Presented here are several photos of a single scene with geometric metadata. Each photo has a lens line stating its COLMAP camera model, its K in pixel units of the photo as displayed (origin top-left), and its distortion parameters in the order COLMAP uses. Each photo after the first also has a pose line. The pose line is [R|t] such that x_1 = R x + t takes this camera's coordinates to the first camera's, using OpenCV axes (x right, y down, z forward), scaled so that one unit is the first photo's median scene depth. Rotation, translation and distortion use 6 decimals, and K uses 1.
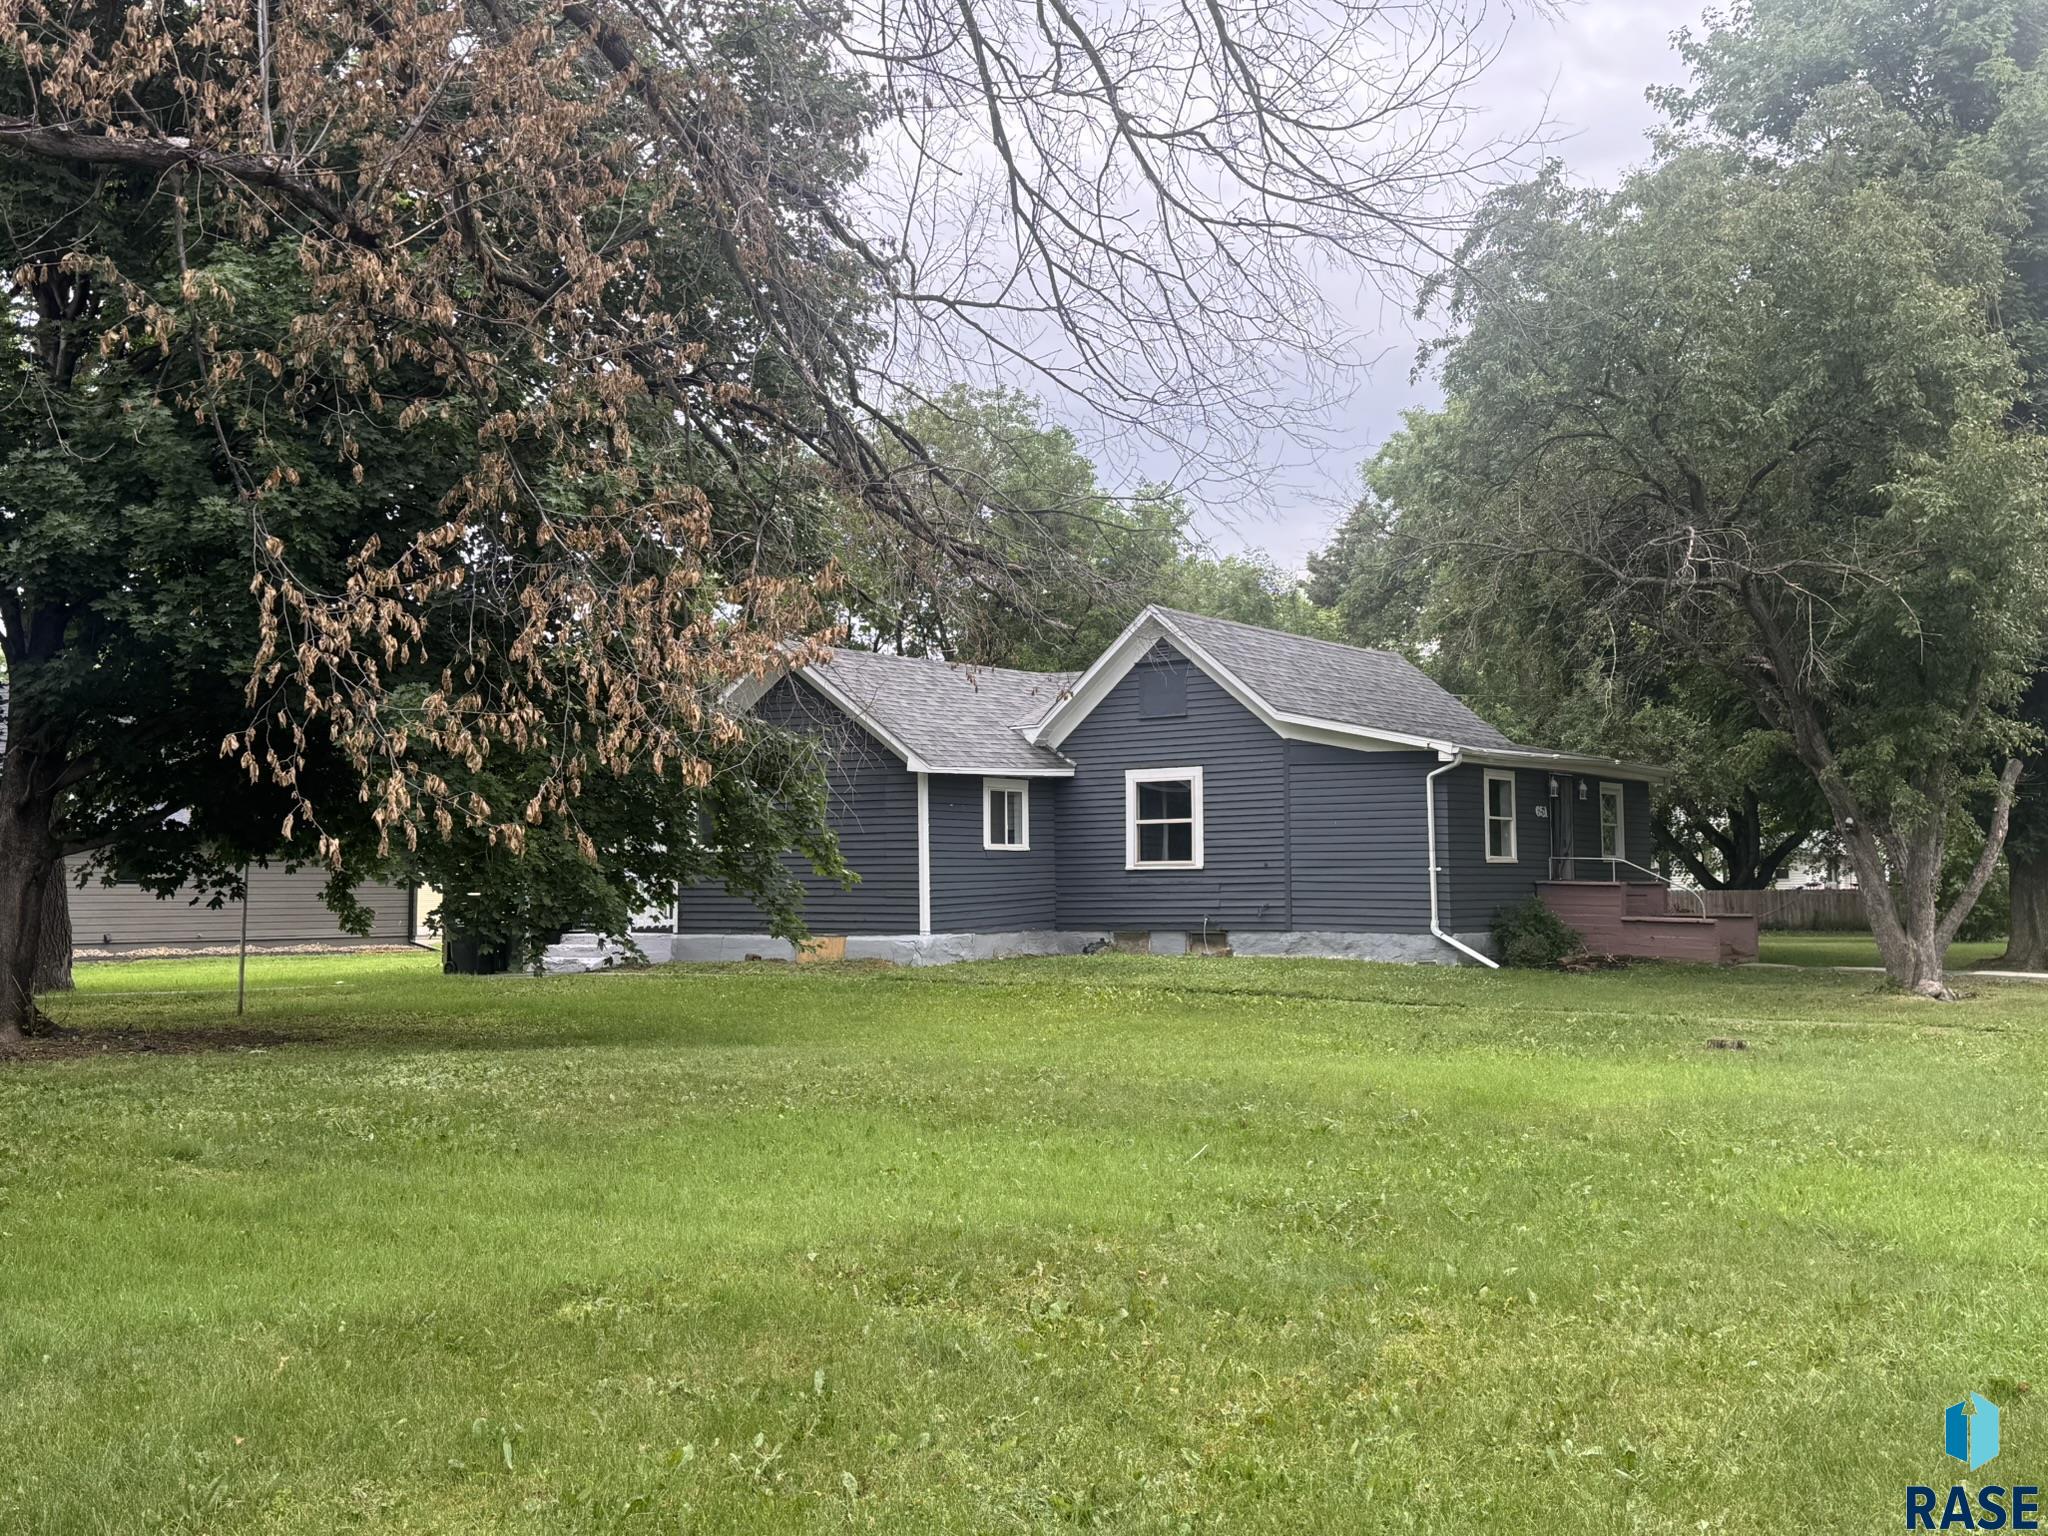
lens RADIAL K [[2128.1, 0, 1028.8], [0, 2128.1, 768.1], [0, 0, 1]] dist [0.120038, 0.000000]
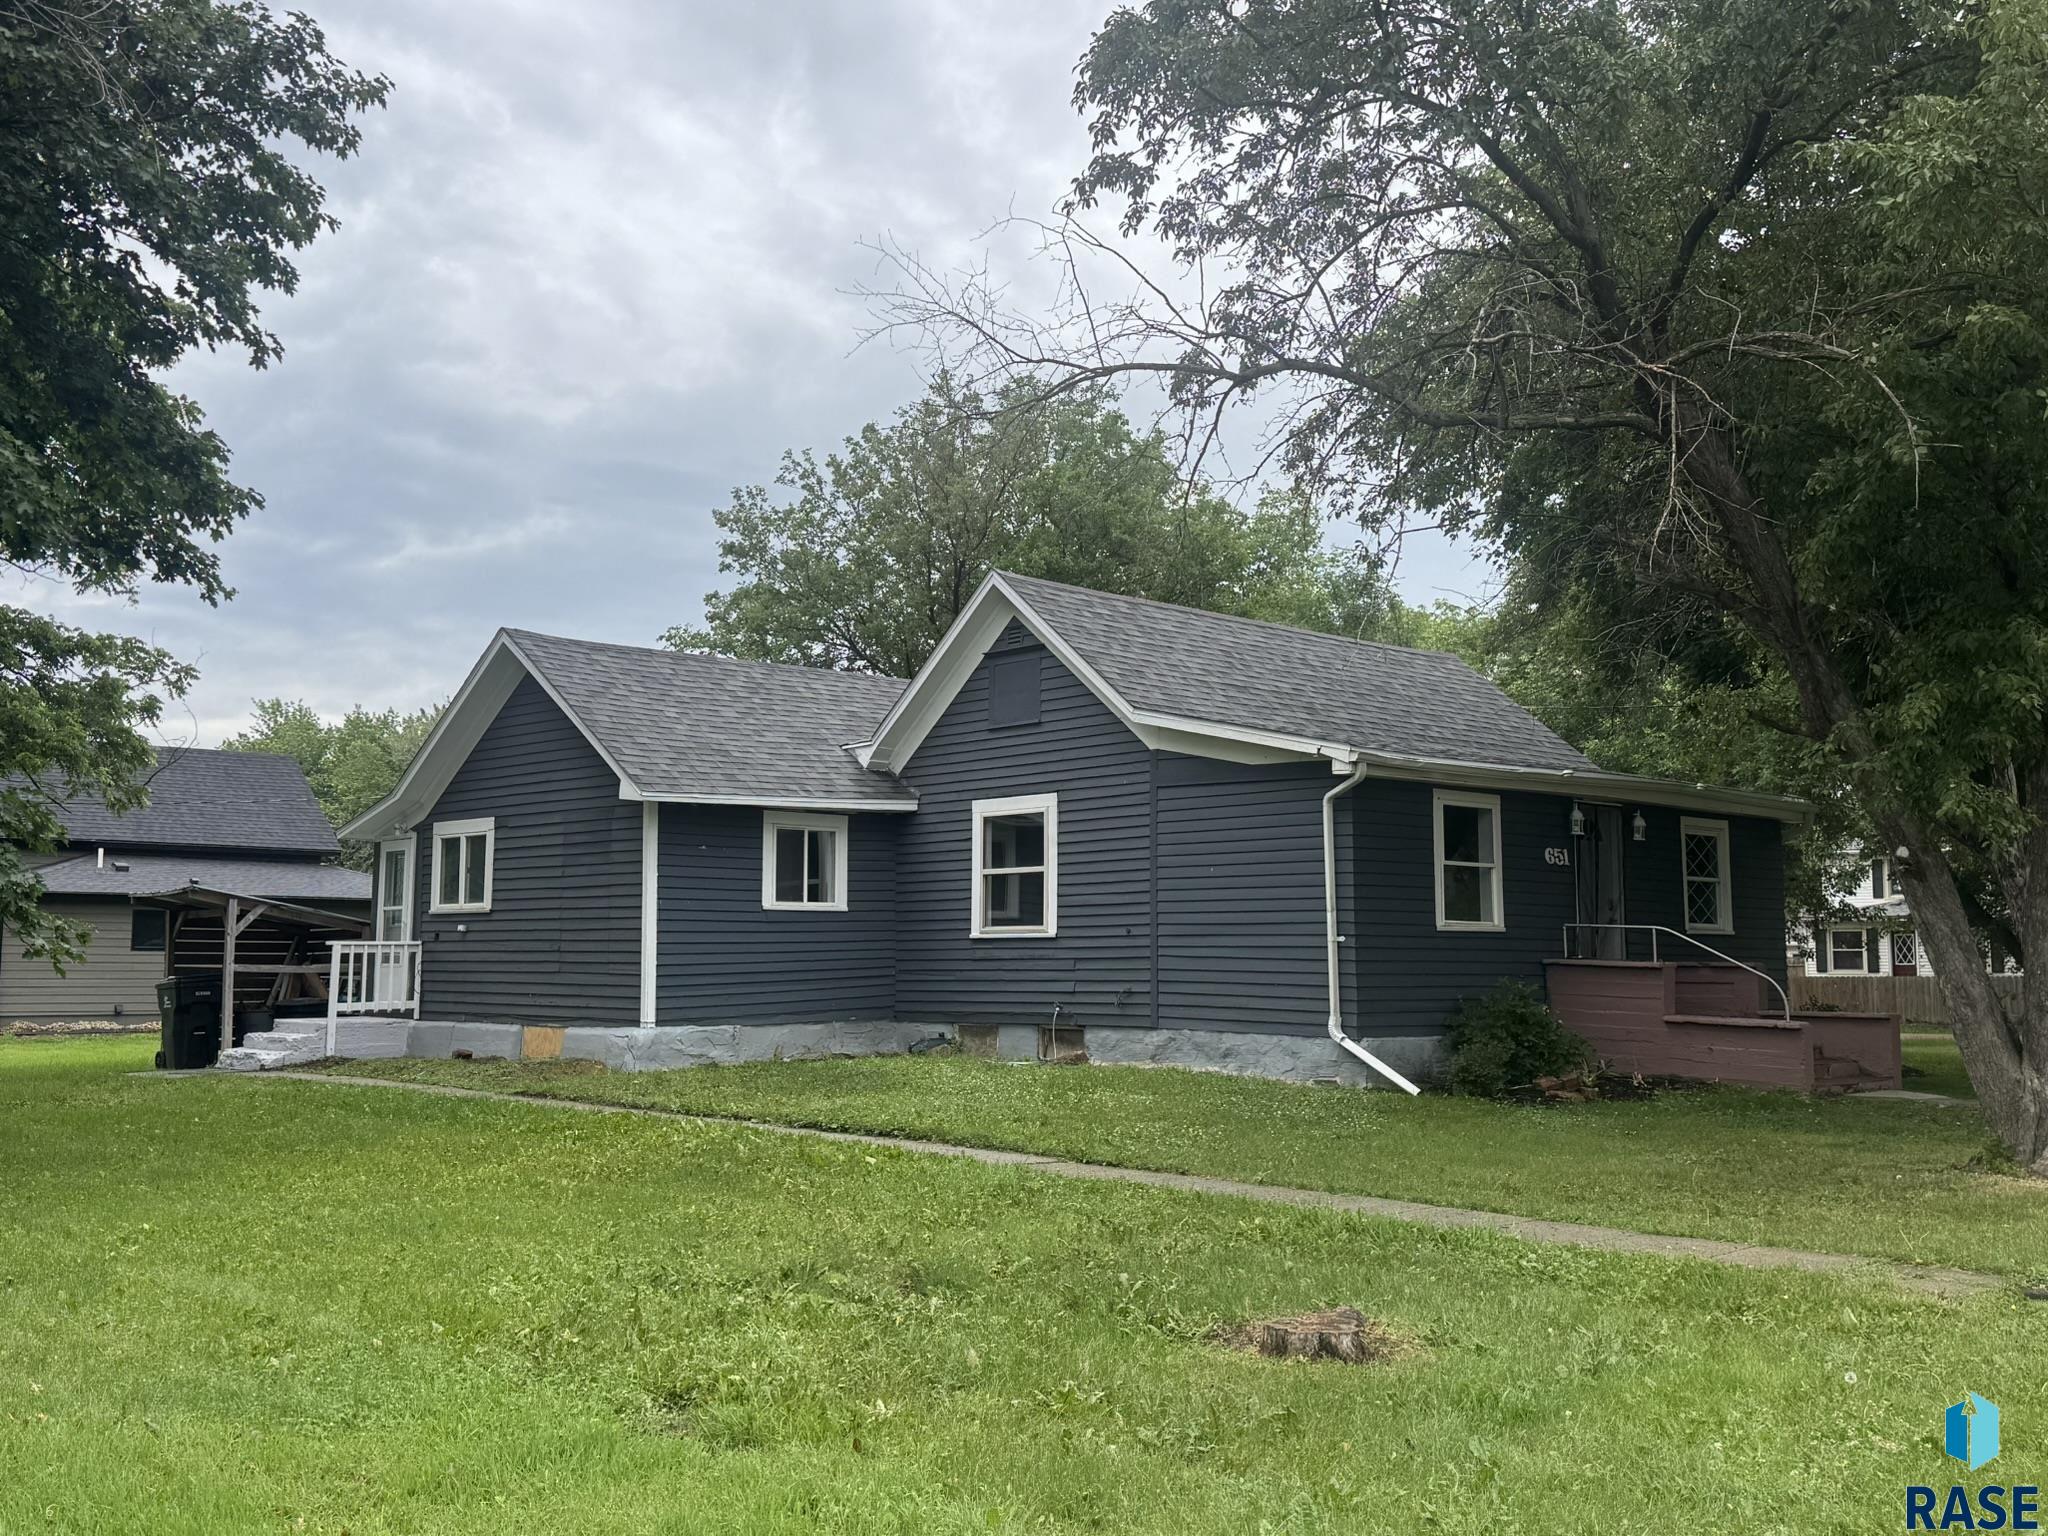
lens RADIAL K [[1979.7, 0, 1024.7], [0, 1979.7, 754.2], [0, 0, 1]] dist [0.088378, 0.000000]
pose [[0.979147, -0.012391, -0.202776, 0.207758], [0.002620, 0.998825, -0.048383, 0.018566], [0.203137, 0.046843, 0.978029, 0.355678]]
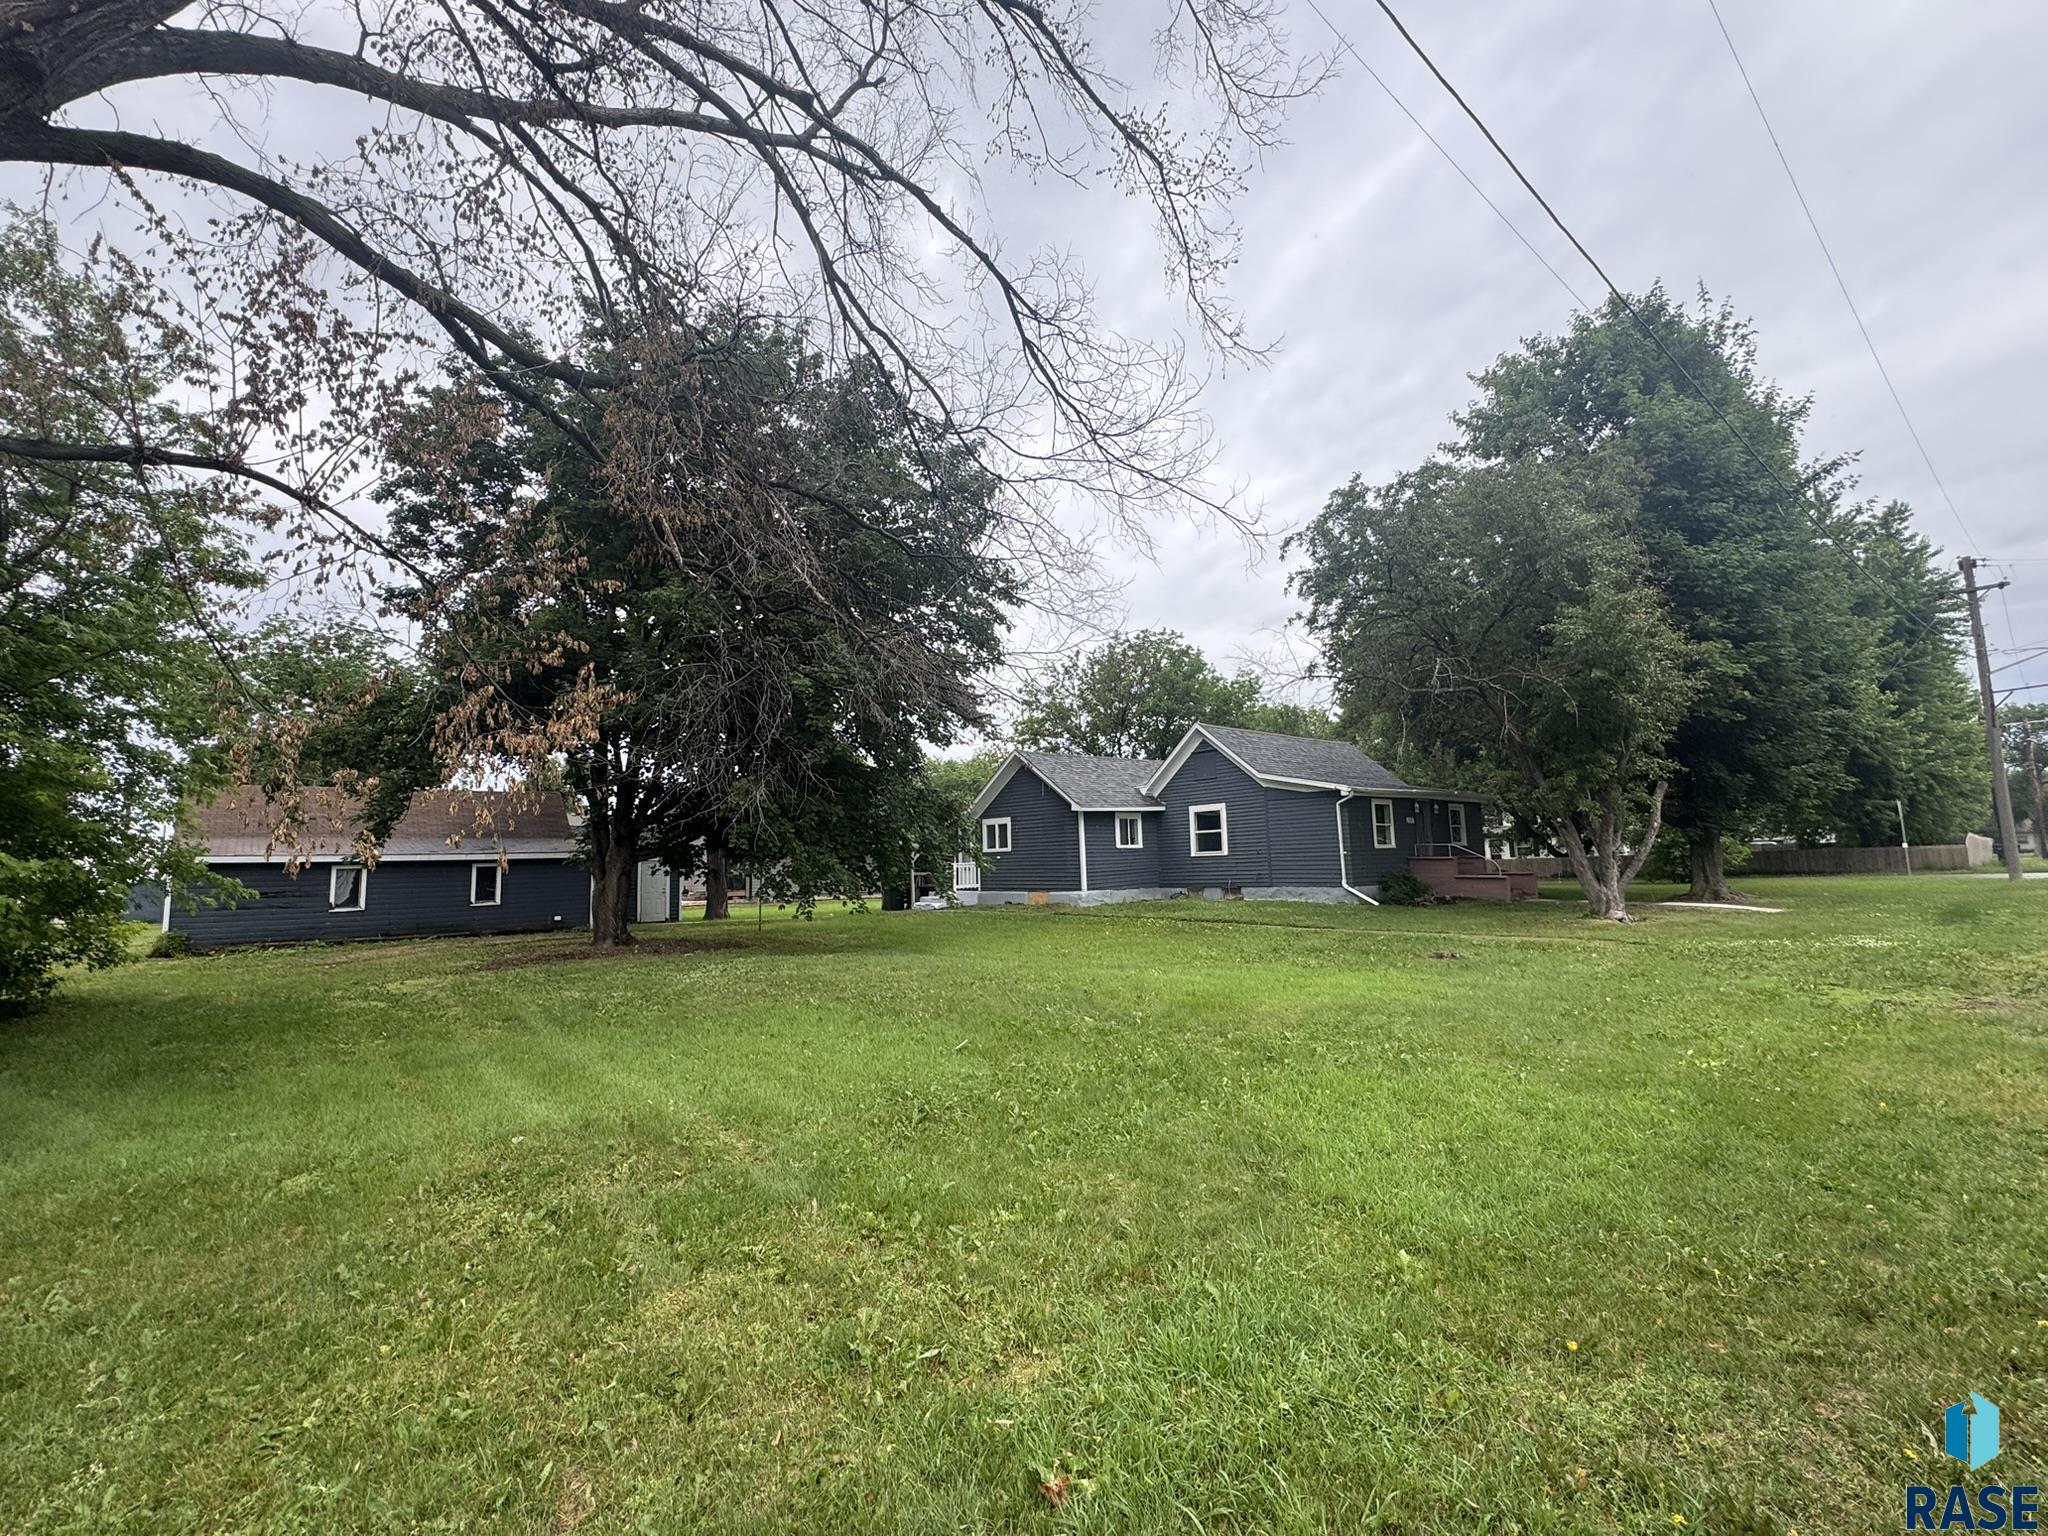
lens RADIAL K [[915.3, 0, 1024.0], [0, 915.3, 760.8], [0, 0, 1]] dist [0.003615, 0.000433]
pose [[0.969196, -0.047992, -0.241570, 0.108952], [0.034493, 0.997614, -0.059804, 0.004597], [0.243863, 0.049630, 0.968539, 0.132952]]
